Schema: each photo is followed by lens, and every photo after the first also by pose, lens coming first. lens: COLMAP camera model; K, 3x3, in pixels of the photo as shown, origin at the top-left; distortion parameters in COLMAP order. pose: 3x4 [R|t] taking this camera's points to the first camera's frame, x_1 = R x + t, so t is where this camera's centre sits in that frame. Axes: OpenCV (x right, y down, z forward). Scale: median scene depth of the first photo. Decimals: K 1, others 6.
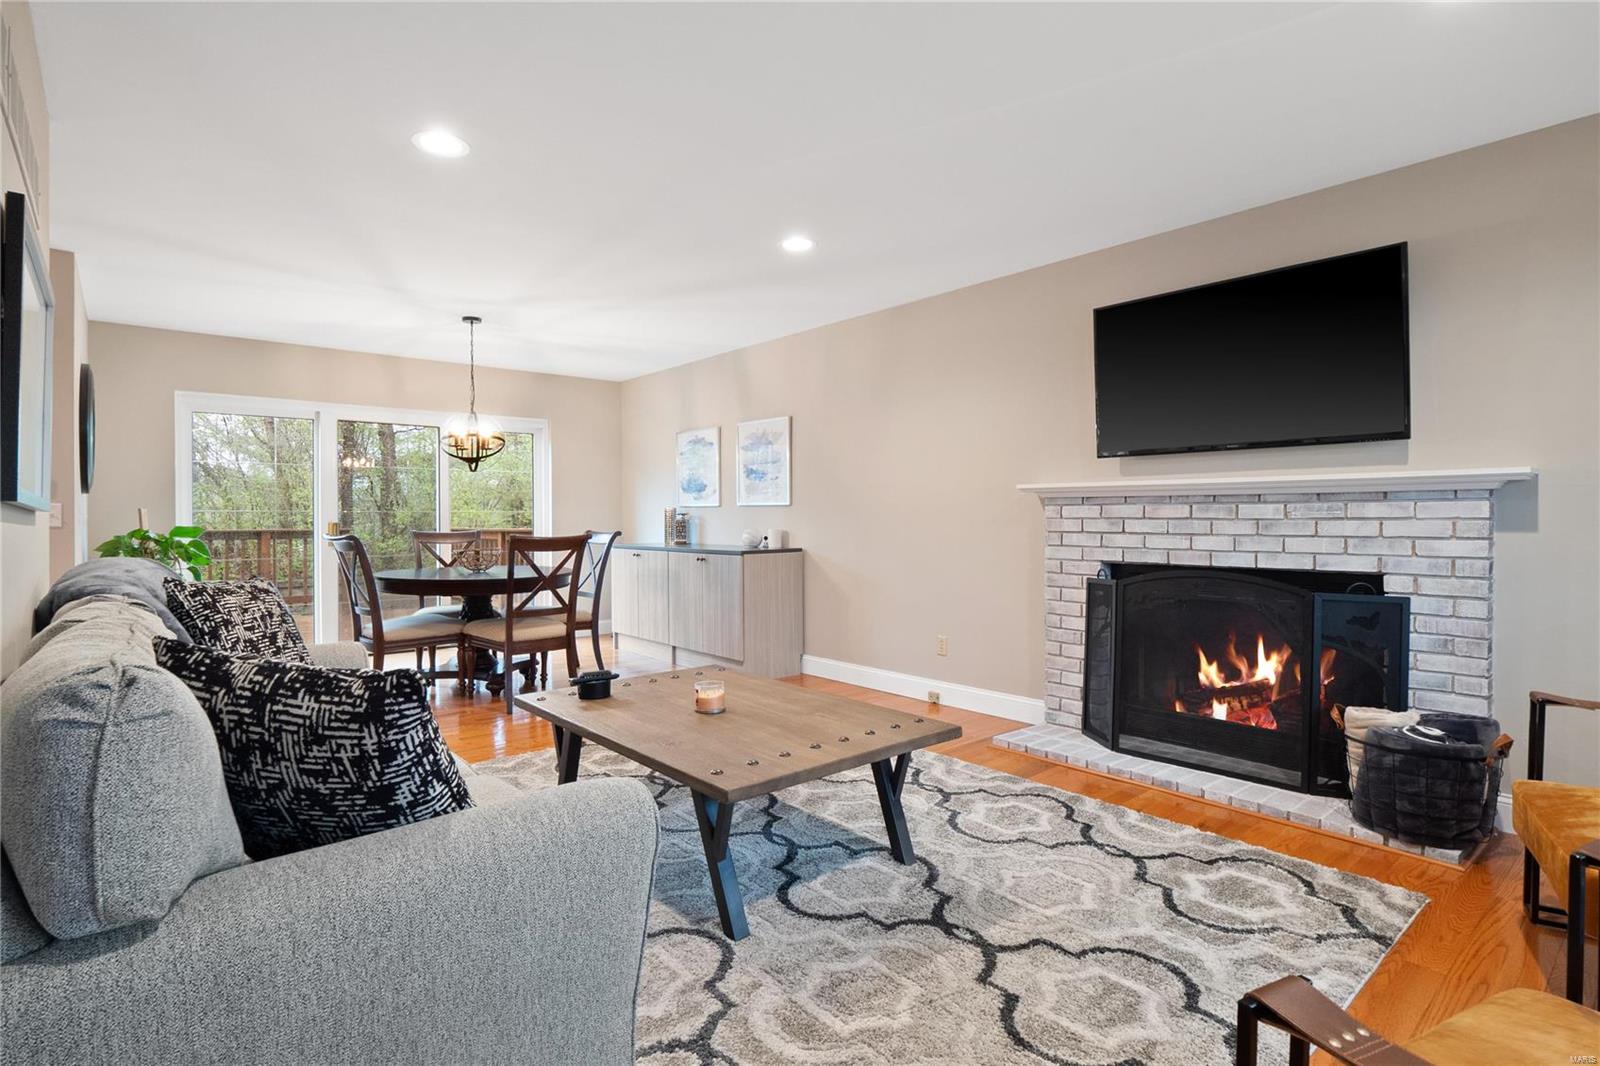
lens RADIAL K [[805.9, 0, 803.8], [0, 805.9, 525.4], [0, 0, 1]] dist [-0.003573, -0.002315]
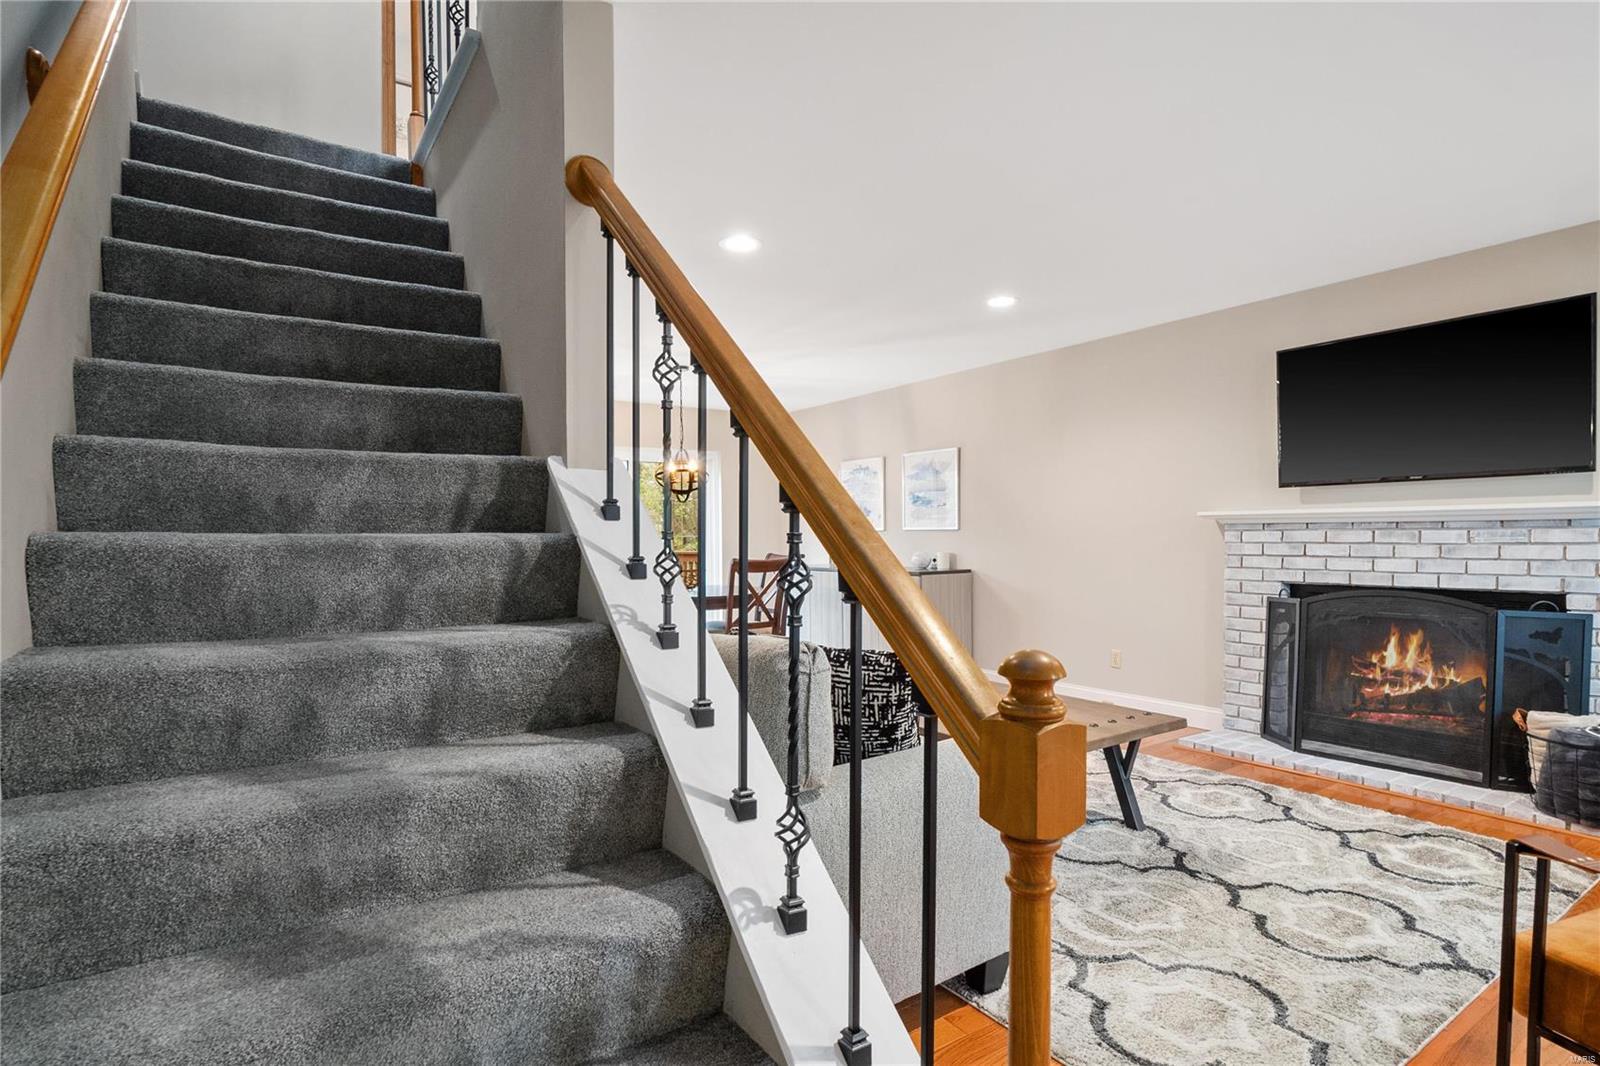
lens RADIAL K [[827.7, 0, 807.6], [0, 827.7, 566.6], [0, 0, 1]] dist [-0.002656, 0.003194]
pose [[0.995058, -0.001041, -0.099289, -0.218522], [0.003606, 0.999664, 0.025654, -0.010093], [0.099229, -0.025886, 0.994728, -0.251972]]
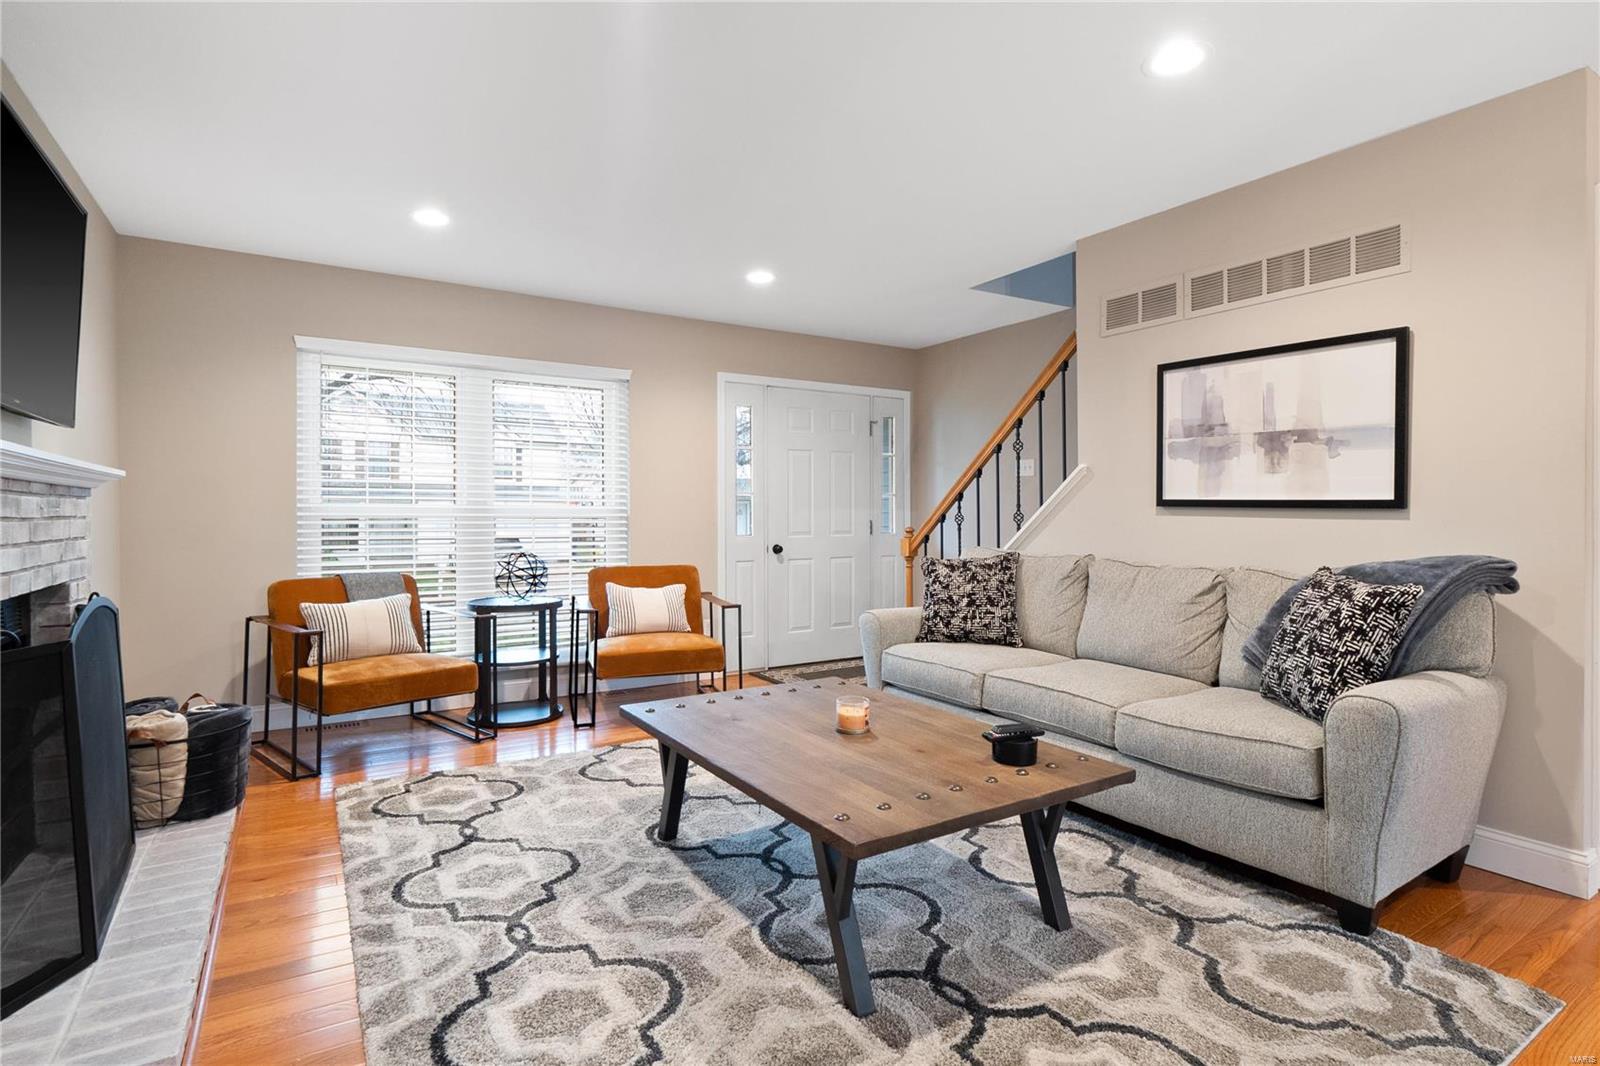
lens RADIAL K [[805.9, 0, 803.8], [0, 805.9, 525.4], [0, 0, 1]] dist [-0.003573, -0.002315]
pose [[-0.990146, -0.000956, 0.140034, -0.181350], [0.002179, 0.999751, 0.022228, -0.016400], [-0.140020, 0.022314, -0.989897, 1.816713]]
